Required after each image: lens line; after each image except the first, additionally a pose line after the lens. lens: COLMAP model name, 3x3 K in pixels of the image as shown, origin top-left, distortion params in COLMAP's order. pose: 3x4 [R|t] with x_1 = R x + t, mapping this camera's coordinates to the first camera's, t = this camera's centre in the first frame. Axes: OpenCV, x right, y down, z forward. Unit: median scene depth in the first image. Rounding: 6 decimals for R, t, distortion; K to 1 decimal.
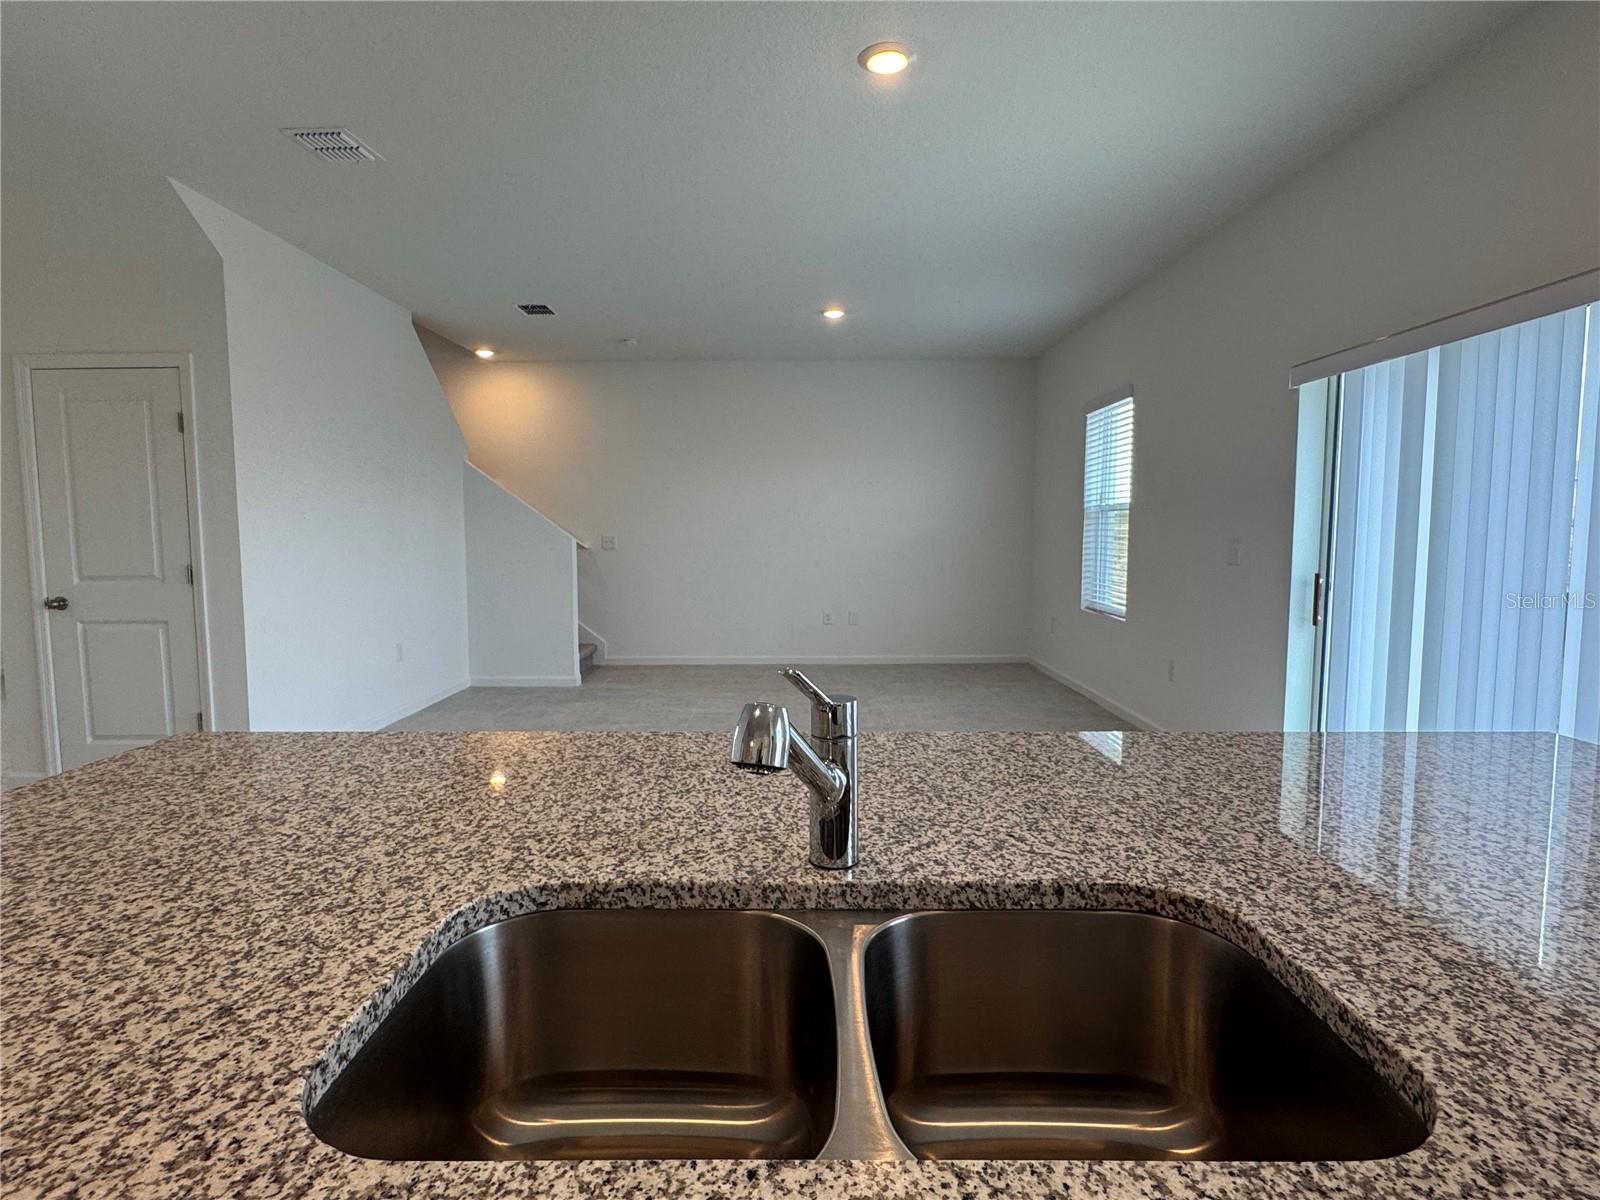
lens RADIAL K [[856.4, 0, 791.9], [0, 856.4, 601.0], [0, 0, 1]] dist [-0.004431, -0.000011]
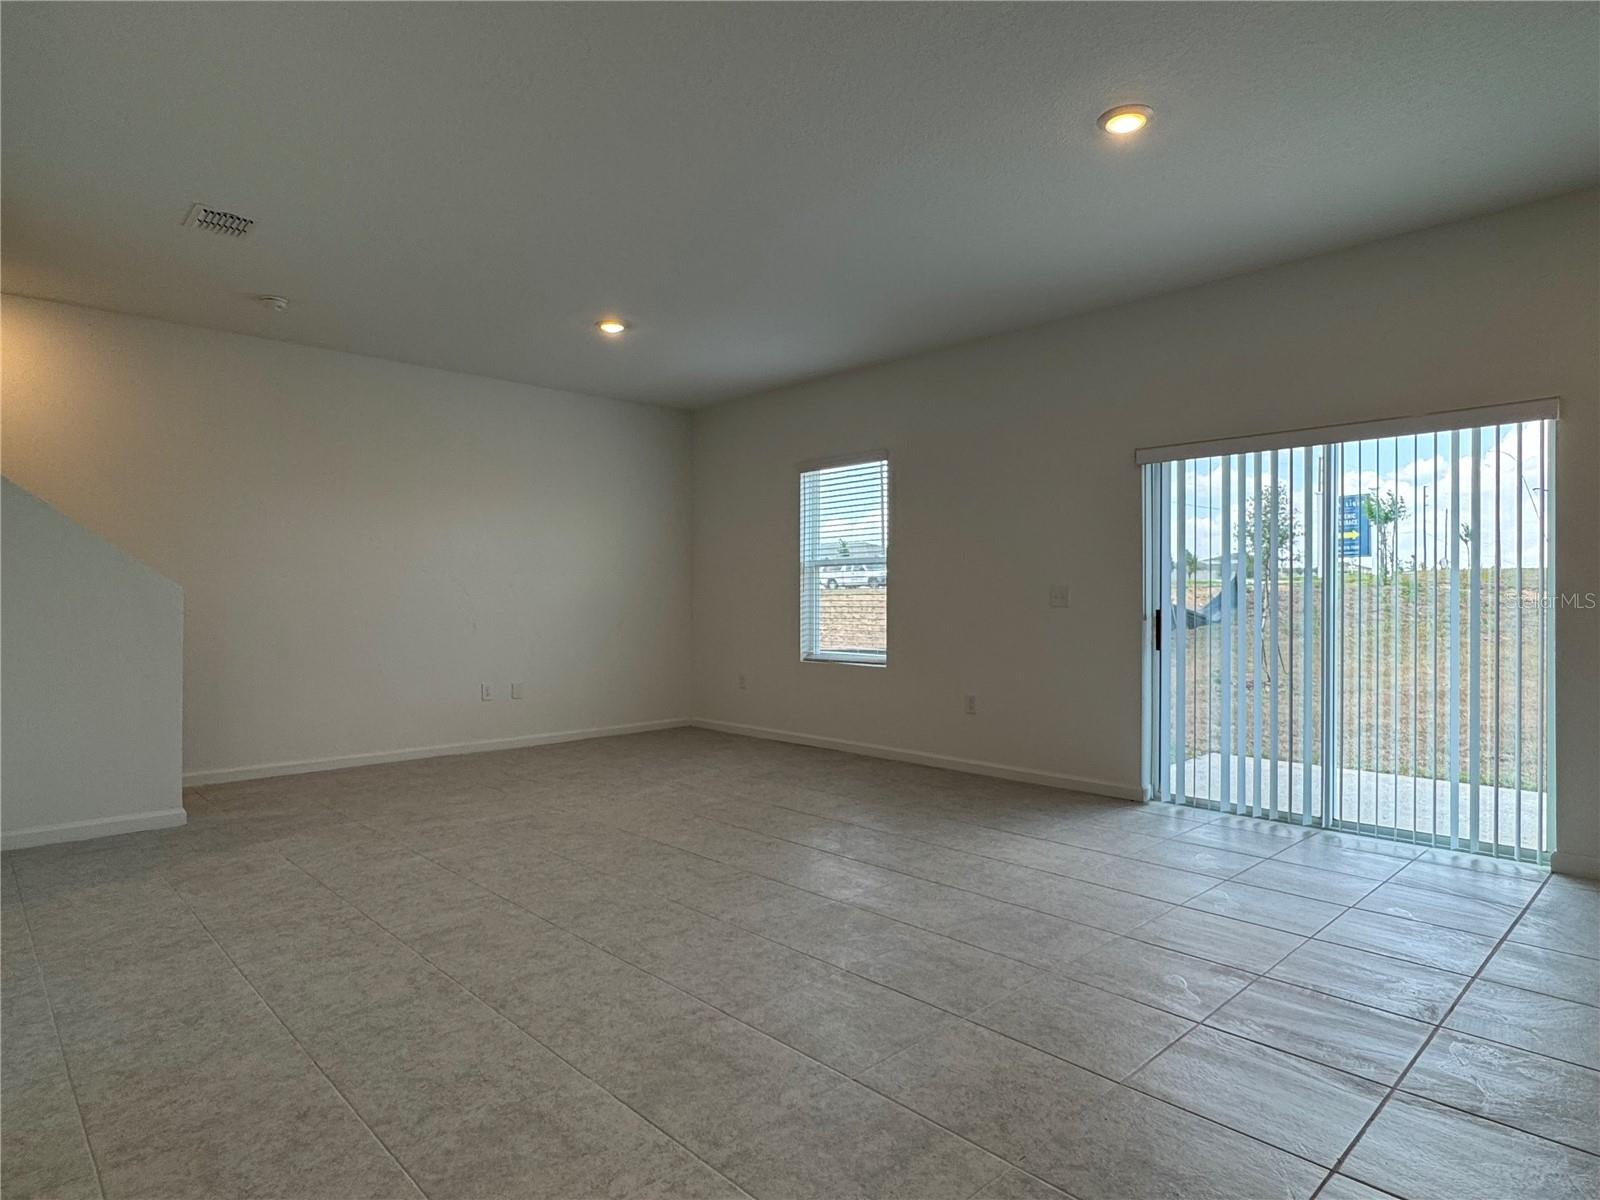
lens RADIAL K [[908.2, 0, 797.1], [0, 908.2, 603.0], [0, 0, 1]] dist [-0.002520, 0.001067]
pose [[0.720035, -0.001038, 0.693937, -0.467816], [0.058632, 0.996514, -0.059347, 0.004999], [-0.691456, 0.083418, 0.717586, 0.251091]]
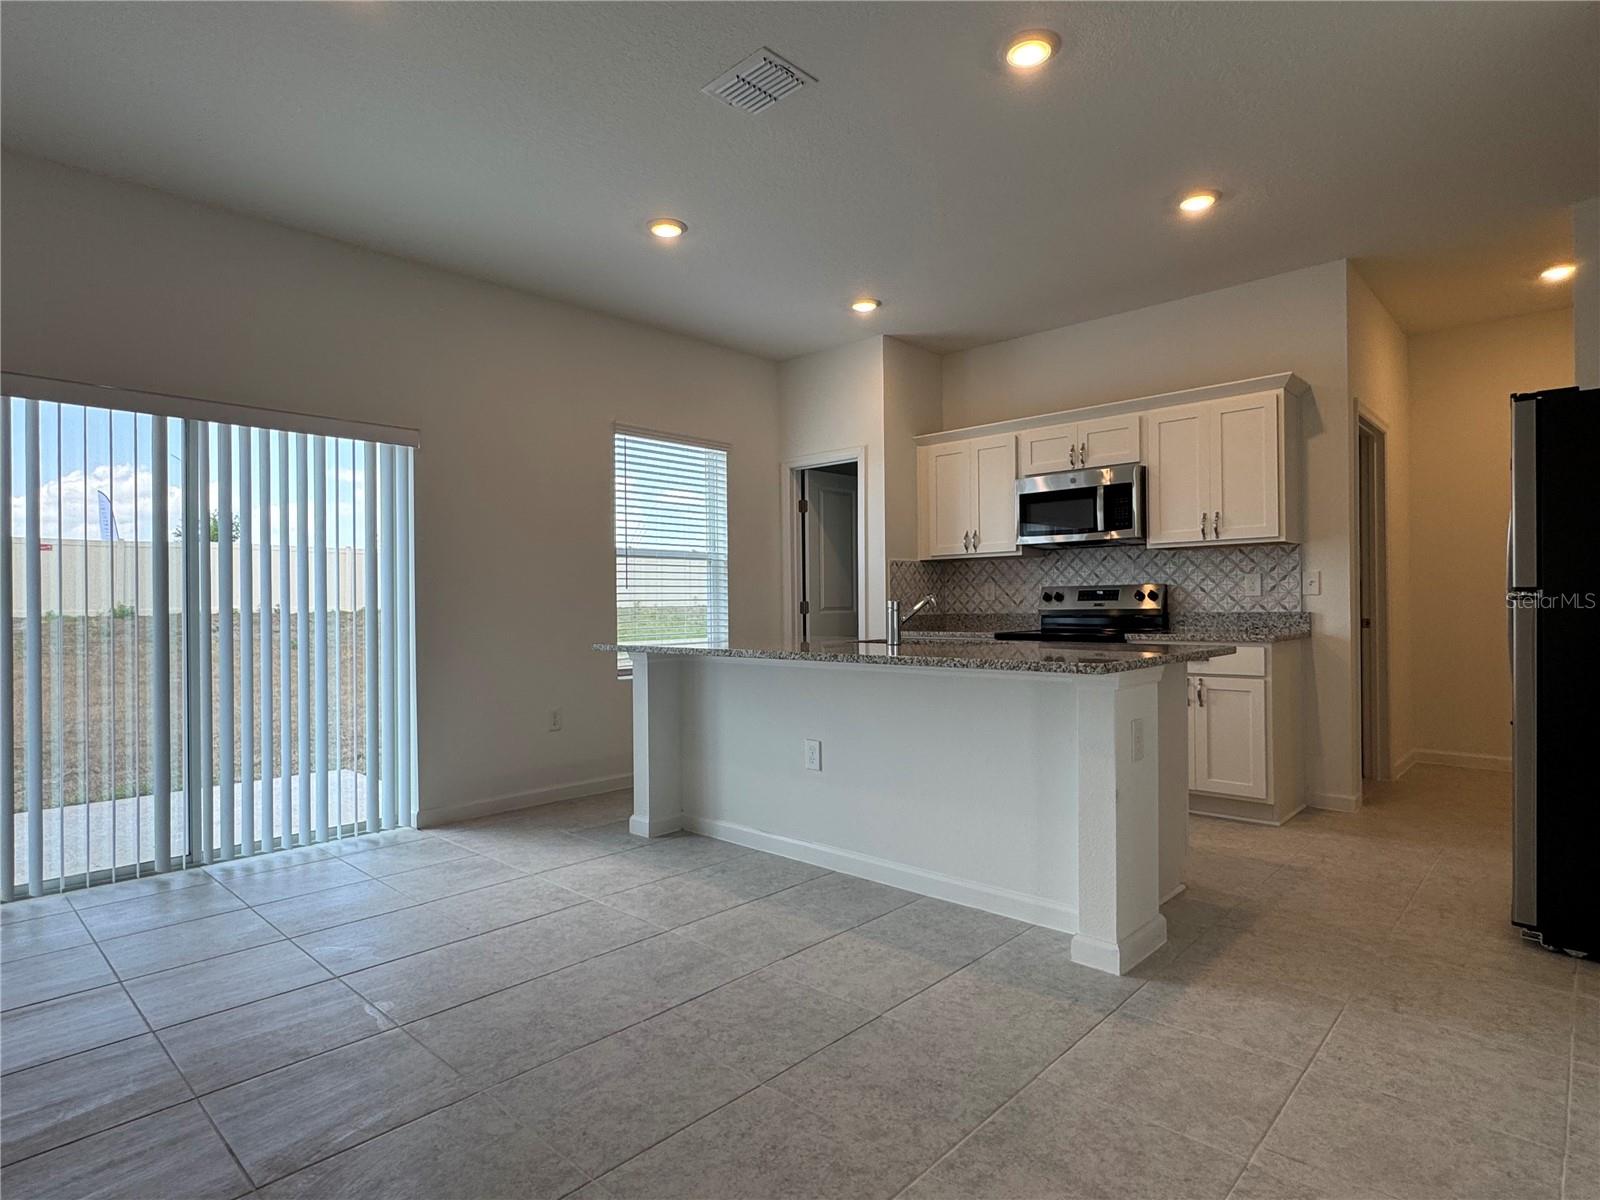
lens RADIAL K [[858.9, 0, 797.4], [0, 858.9, 603.0], [0, 0, 1]] dist [-0.006644, 0.001340]
pose [[-0.734961, 0.010236, 0.678033, -0.358483], [0.069973, 0.995693, 0.060816, -0.022175], [-0.674490, 0.092142, -0.732512, 0.658750]]
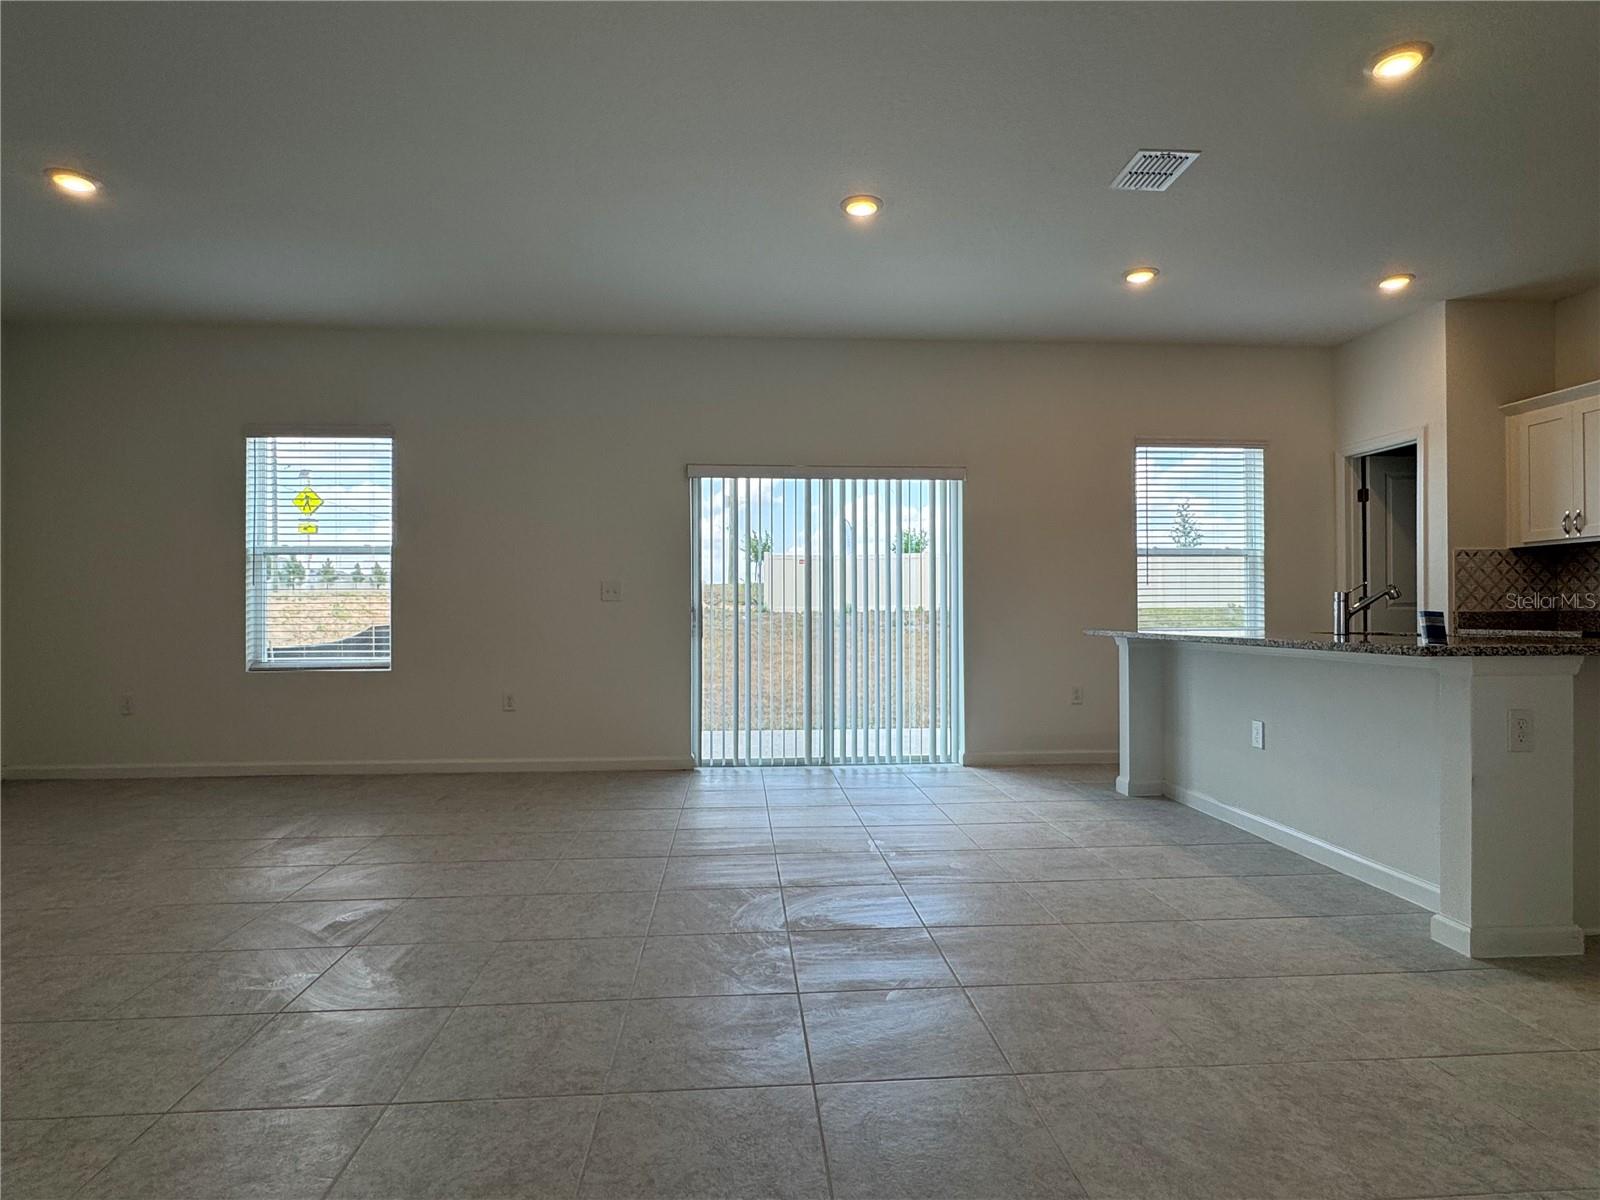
lens RADIAL K [[870.4, 0, 796.2], [0, 870.4, 599.9], [0, 0, 1]] dist [-0.005604, 0.000706]
pose [[-0.080064, 0.014175, 0.996689, -0.597030], [0.089295, 0.995981, -0.006992, -0.006916], [-0.992782, 0.088440, -0.081008, 0.611394]]
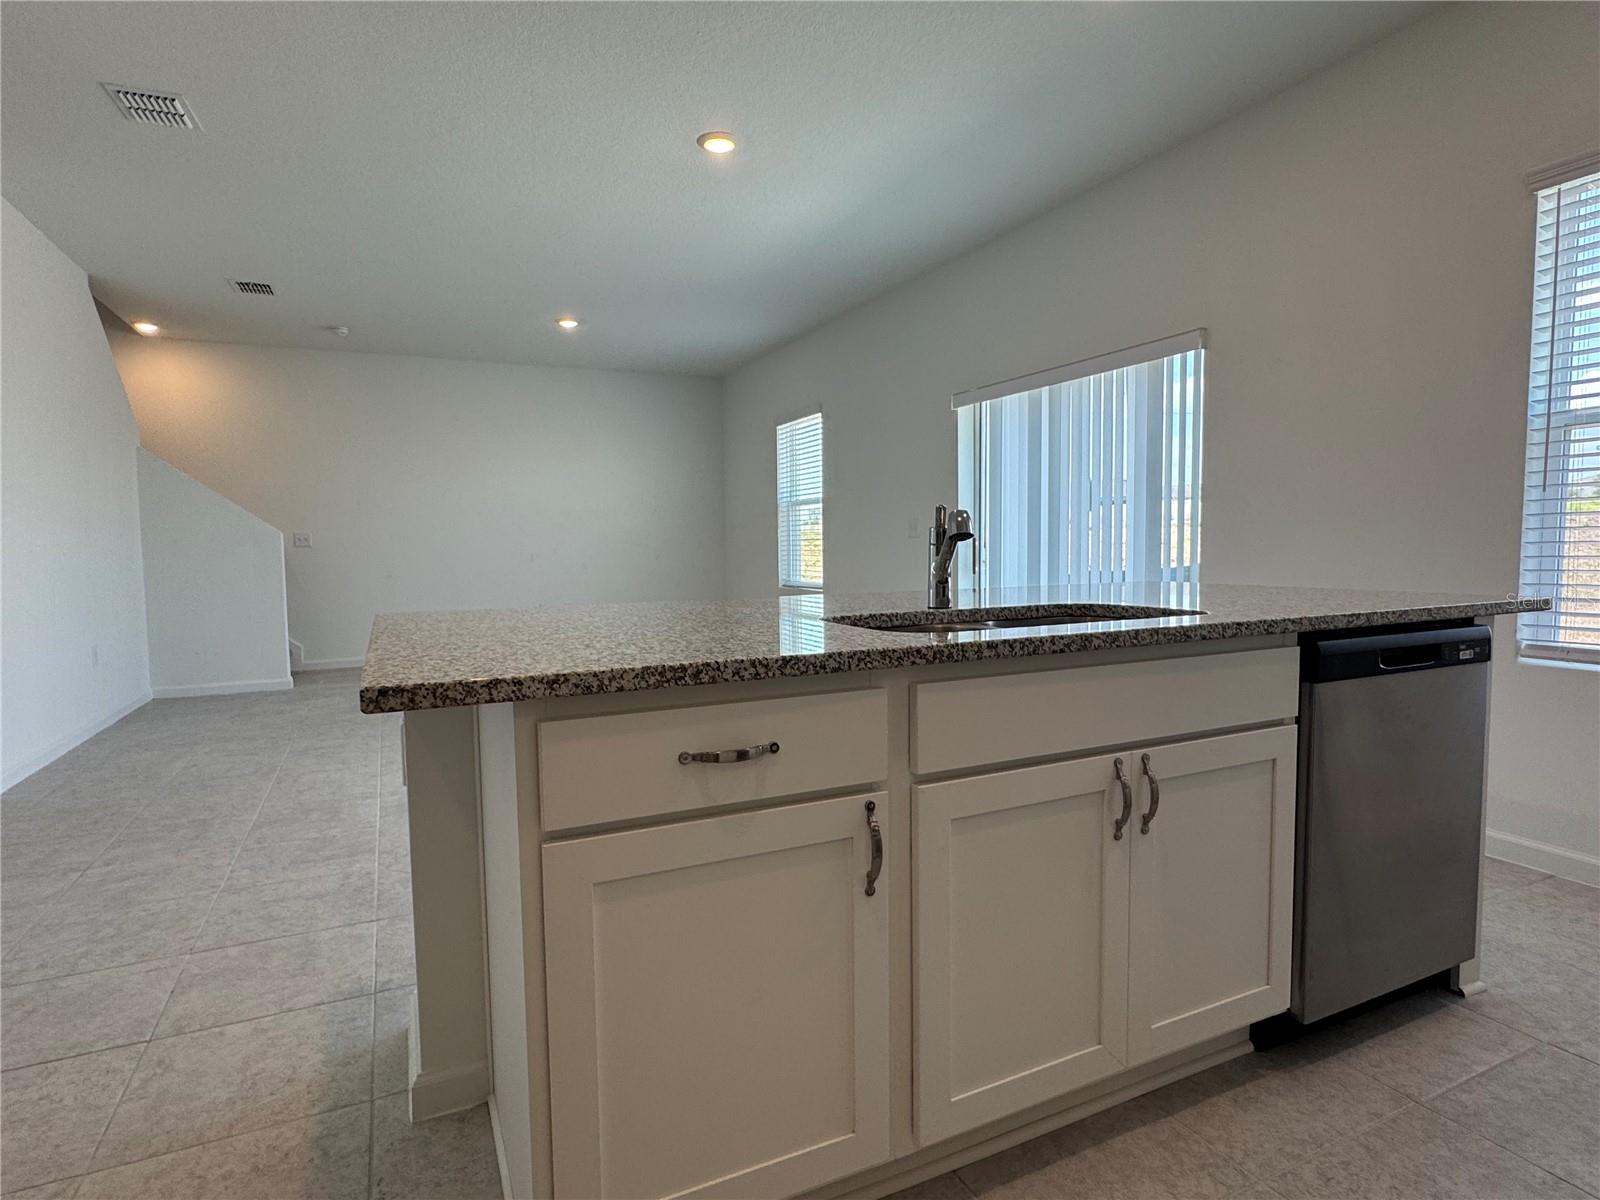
lens RADIAL K [[858.9, 0, 797.4], [0, 858.9, 603.0], [0, 0, 1]] dist [-0.006644, 0.001340]
pose [[0.899669, -0.040946, 0.434647, -0.187183], [0.049014, 0.998771, -0.007364, 0.047420], [-0.433812, 0.027929, 0.900571, -0.113877]]
